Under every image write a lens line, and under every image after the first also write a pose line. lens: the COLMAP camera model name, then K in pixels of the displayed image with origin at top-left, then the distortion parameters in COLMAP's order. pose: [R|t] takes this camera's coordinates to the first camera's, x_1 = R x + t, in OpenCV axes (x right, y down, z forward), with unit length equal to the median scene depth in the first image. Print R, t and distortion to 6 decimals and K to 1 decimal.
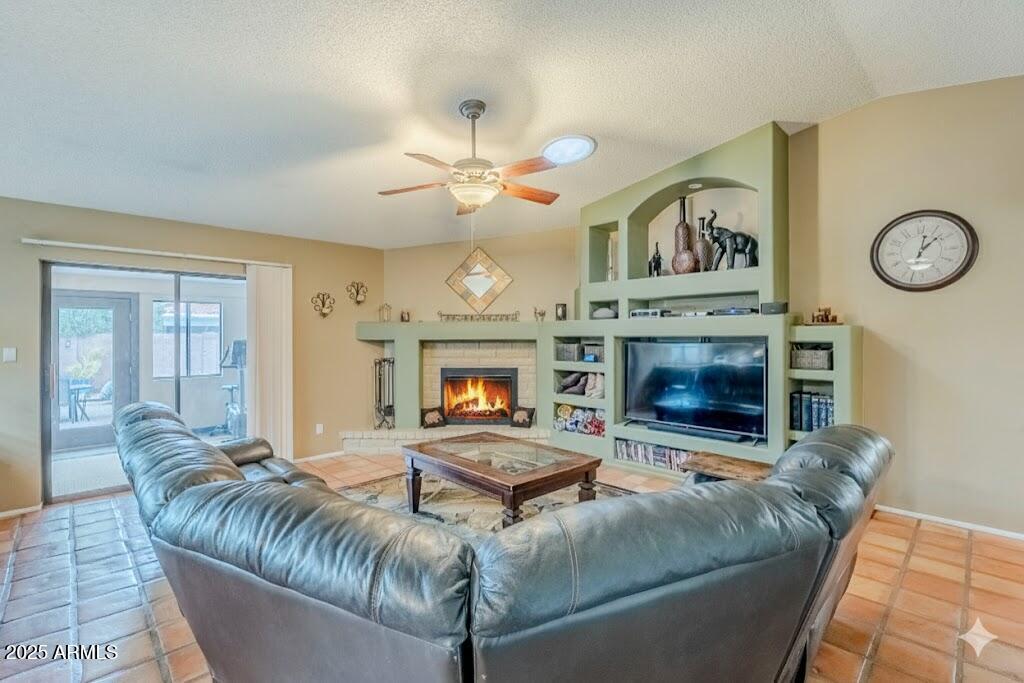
lens RADIAL K [[459.7, 0, 503.3], [0, 459.7, 334.7], [0, 0, 1]] dist [0.000867, -0.001525]
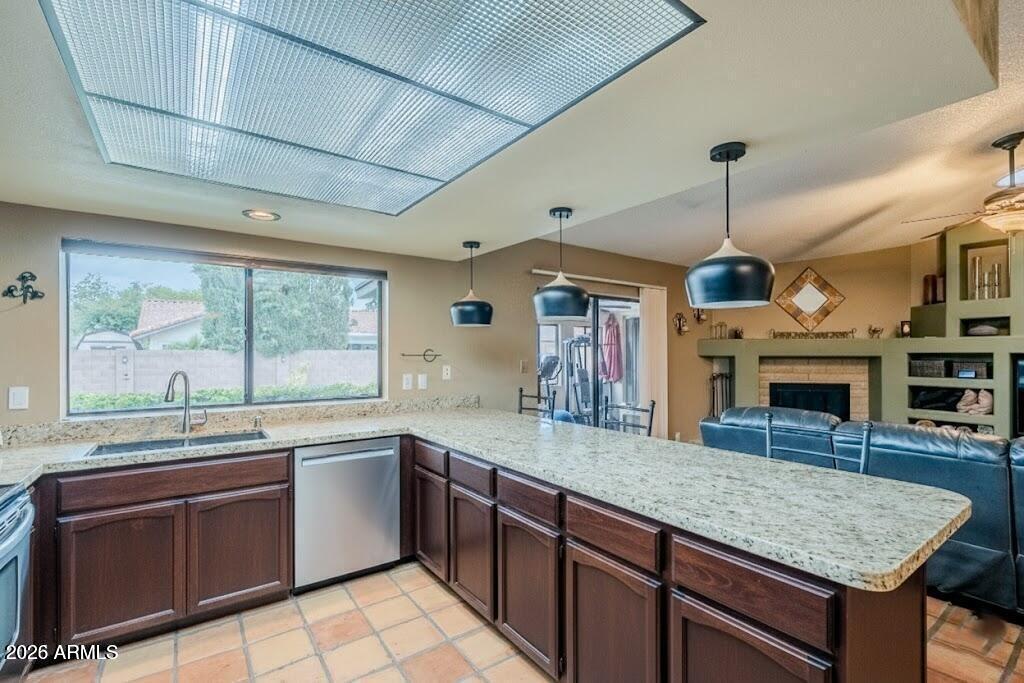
lens RADIAL K [[459.7, 0, 506.9], [0, 459.7, 350.9], [0, 0, 1]] dist [0.000867, -0.001525]
pose [[0.989793, 0.003727, -0.142460, -0.657818], [-0.004389, 0.999981, -0.004333, 0.007306], [0.142442, 0.004914, 0.989791, -0.148250]]
